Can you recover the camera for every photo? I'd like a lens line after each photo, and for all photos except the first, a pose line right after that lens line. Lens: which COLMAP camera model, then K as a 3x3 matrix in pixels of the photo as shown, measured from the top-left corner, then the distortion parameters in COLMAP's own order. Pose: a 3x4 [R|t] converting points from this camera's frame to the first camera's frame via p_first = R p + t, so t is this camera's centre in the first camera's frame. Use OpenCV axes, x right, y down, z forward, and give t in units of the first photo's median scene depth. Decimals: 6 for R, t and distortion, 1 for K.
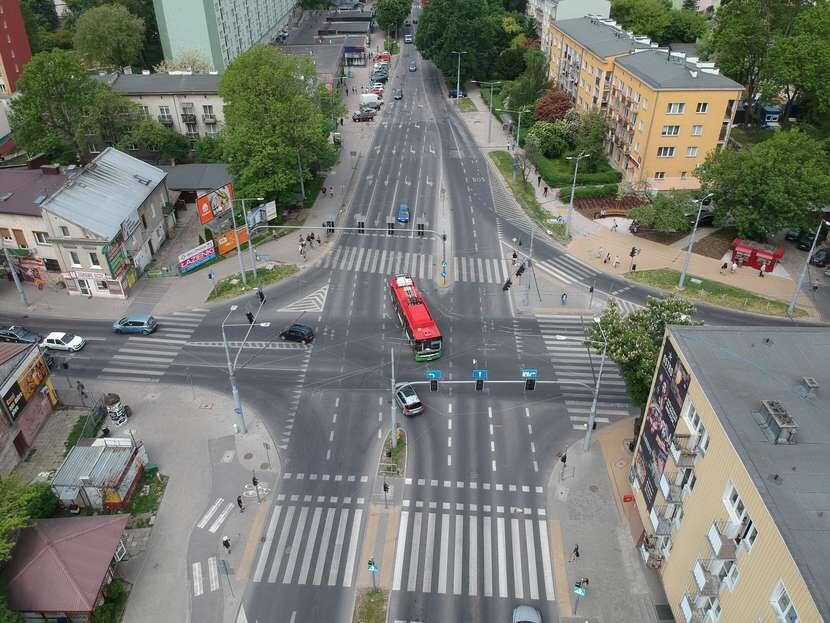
lens RADIAL K [[609.5, 0, 422.7], [0, 609.5, 308.9], [0, 0, 1]] dist [0.082516, -0.148629]
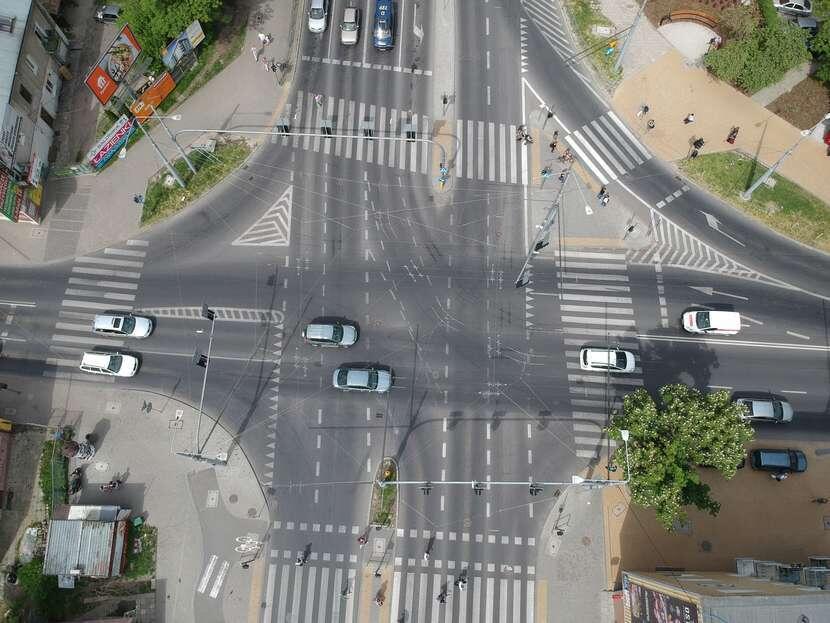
lens RADIAL K [[609.5, 0, 426.1], [0, 609.5, 308.0], [0, 0, 1]] dist [0.082516, -0.148629]
pose [[0.999981, -0.006072, 0.000526, 0.017010], [0.004367, 0.774135, 0.633006, -0.534148], [-0.004250, -0.632992, 0.774147, 0.394015]]
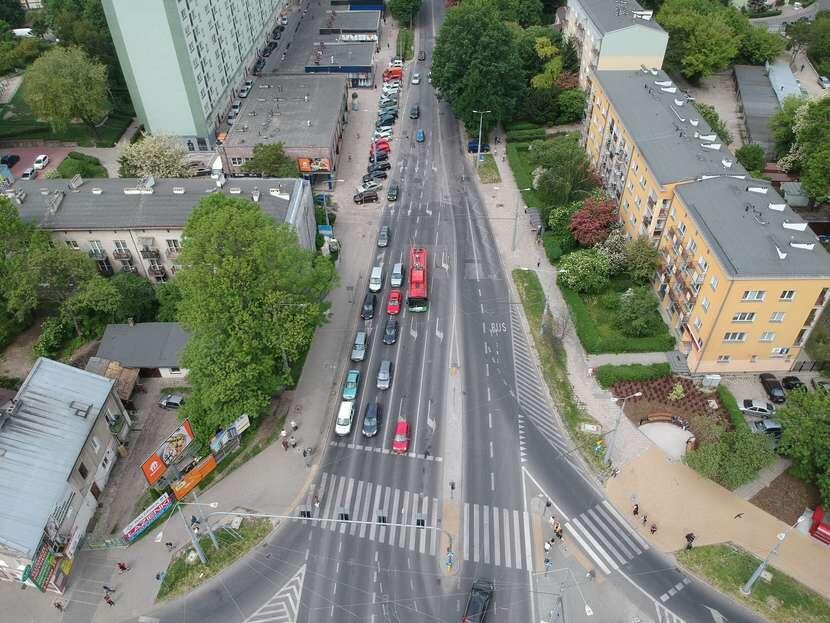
lens RADIAL K [[609.5, 0, 424.3], [0, 609.5, 311.1], [0, 0, 1]] dist [0.082516, -0.148629]
pose [[0.999435, 0.015609, -0.029774, 0.026554], [-0.011135, 0.989385, 0.144892, -0.639544], [0.031719, -0.144478, 0.988999, 0.324790]]
